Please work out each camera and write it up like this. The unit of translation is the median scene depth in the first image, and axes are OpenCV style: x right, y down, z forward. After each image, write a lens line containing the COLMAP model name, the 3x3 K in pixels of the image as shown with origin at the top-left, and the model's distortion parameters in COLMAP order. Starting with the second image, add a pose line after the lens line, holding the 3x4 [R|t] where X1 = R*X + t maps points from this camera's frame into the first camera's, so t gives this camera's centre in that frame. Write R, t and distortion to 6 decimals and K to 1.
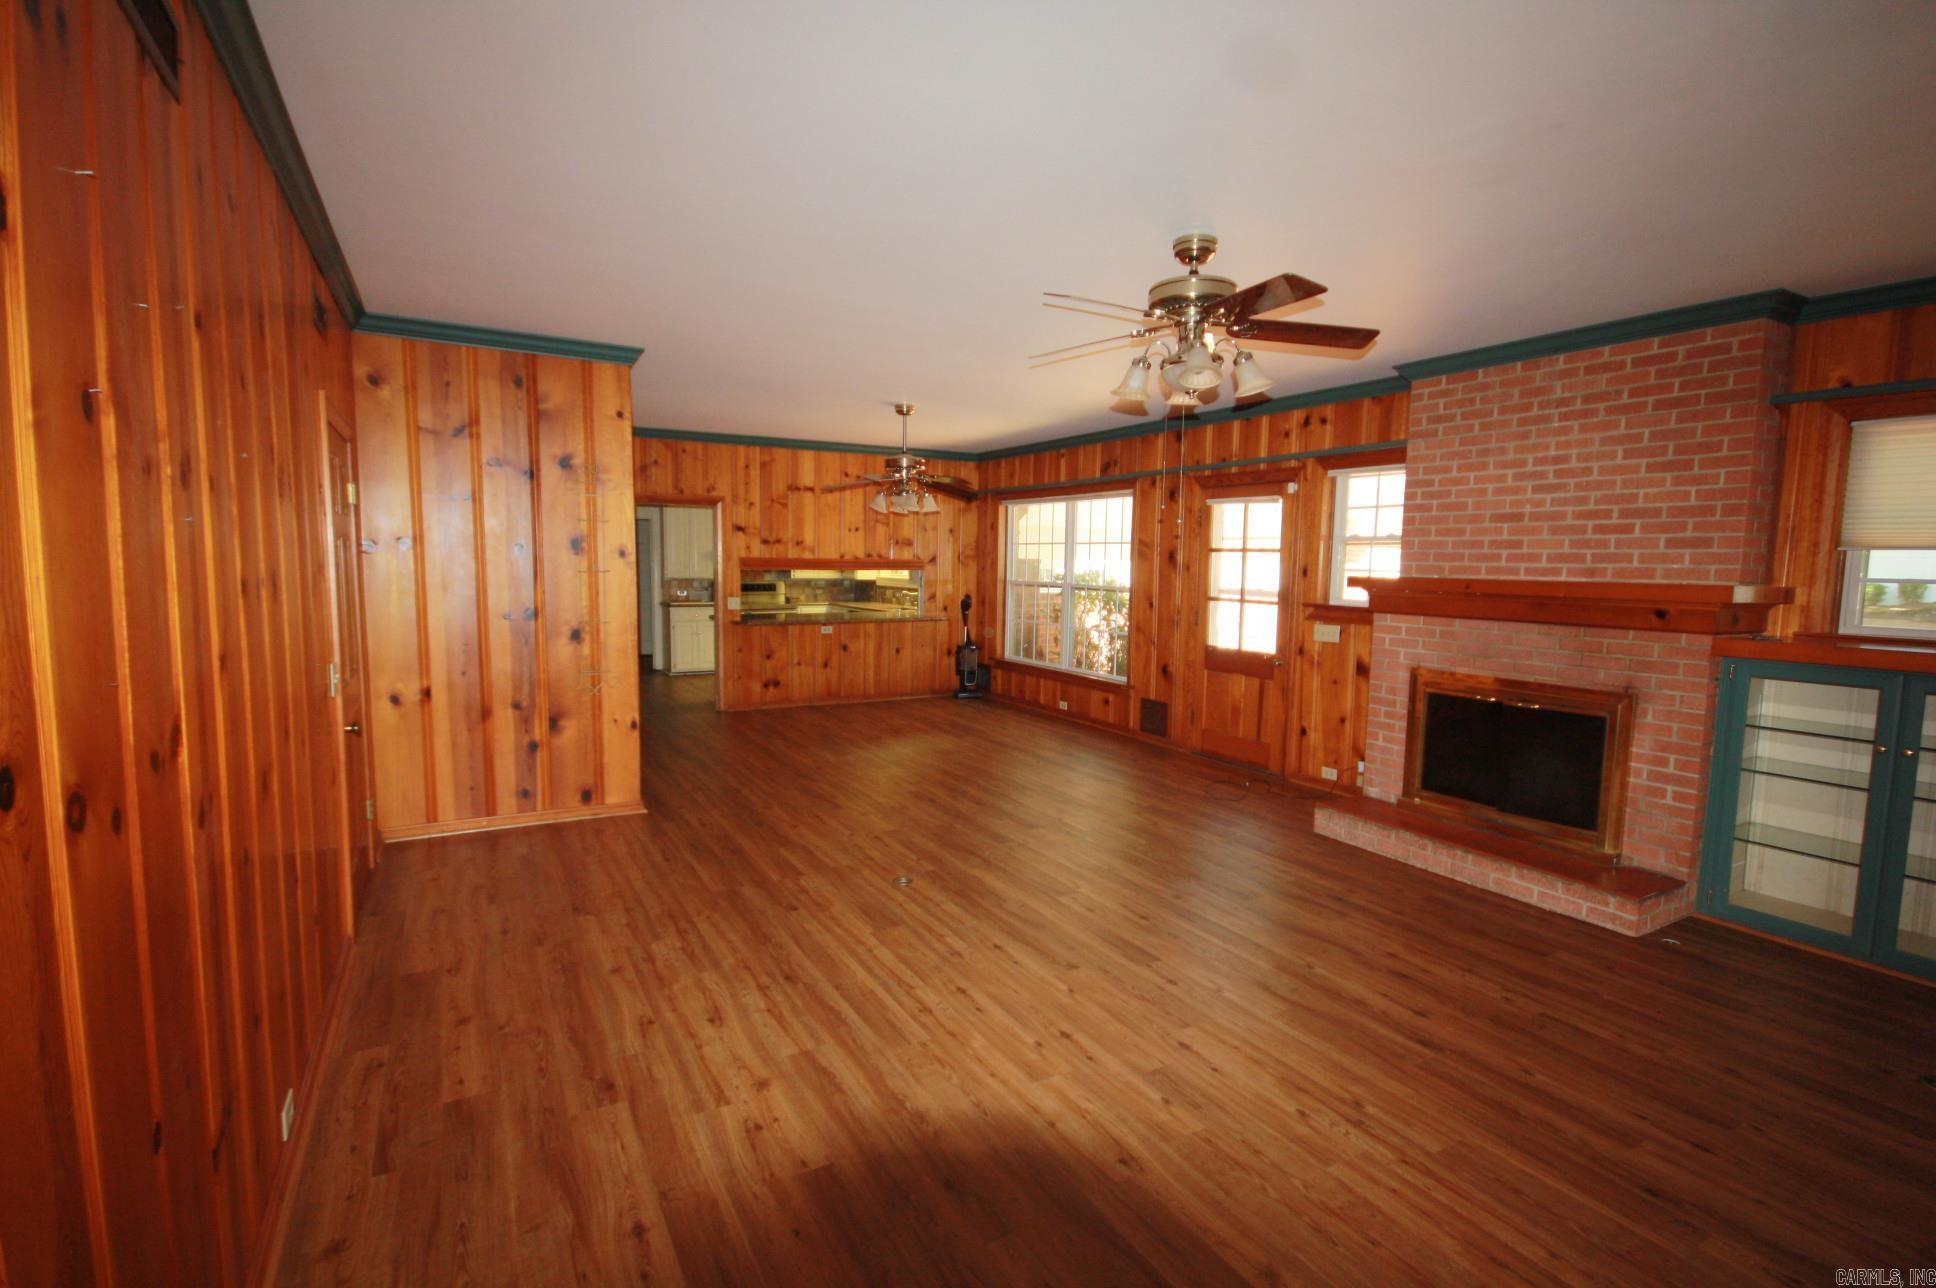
lens RADIAL K [[915.7, 0, 974.1], [0, 915.7, 655.4], [0, 0, 1]] dist [0.002240, 0.000043]
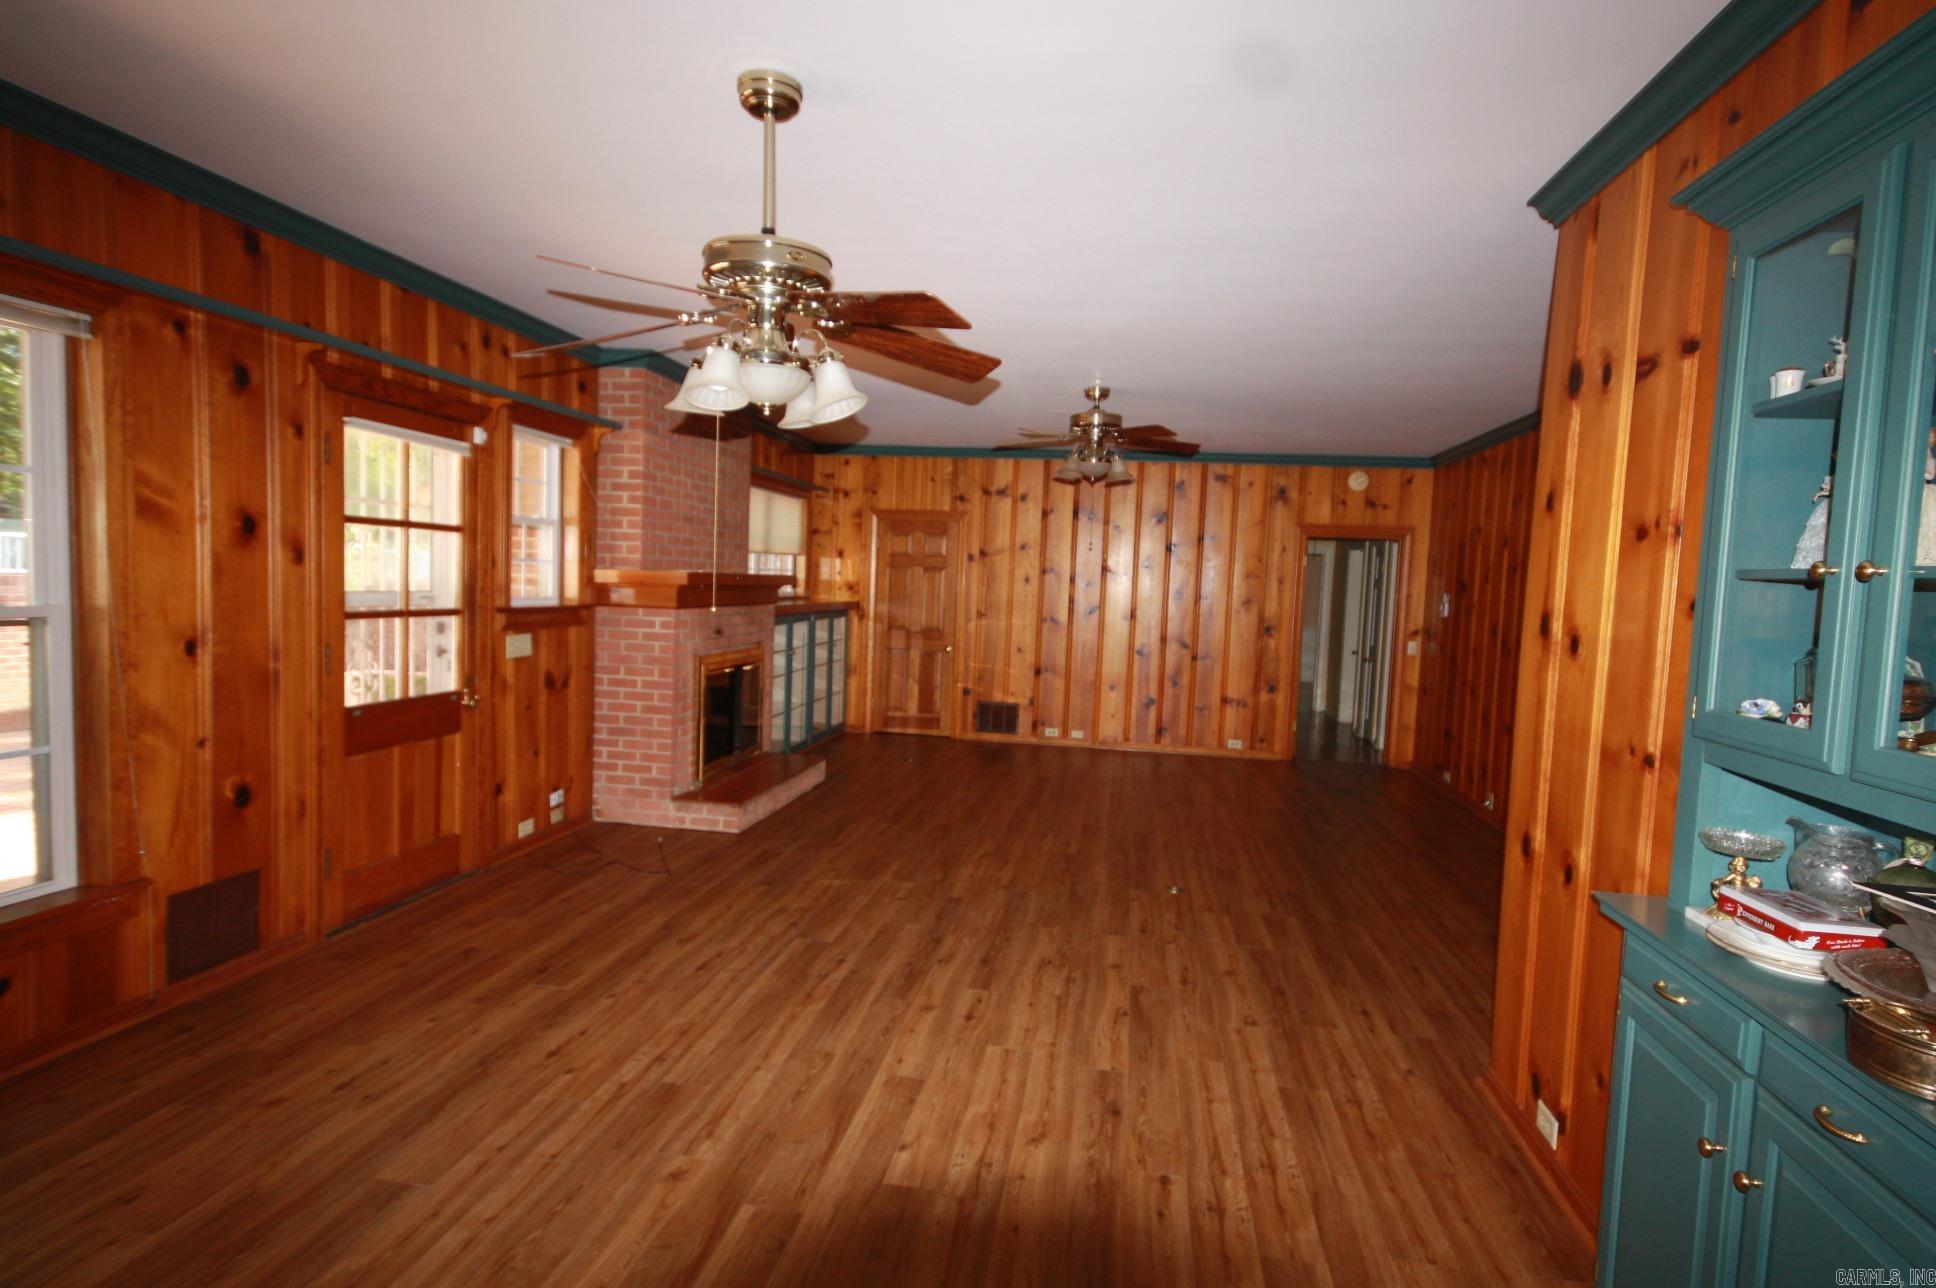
lens RADIAL K [[987.9, 0, 967.1], [0, 987.9, 692.2], [0, 0, 1]] dist [0.001440, 0.000168]
pose [[-0.772414, -0.121728, 0.623344, -0.391518], [0.010729, 0.978820, 0.204442, -0.143351], [-0.635028, 0.164602, -0.754749, 1.344786]]
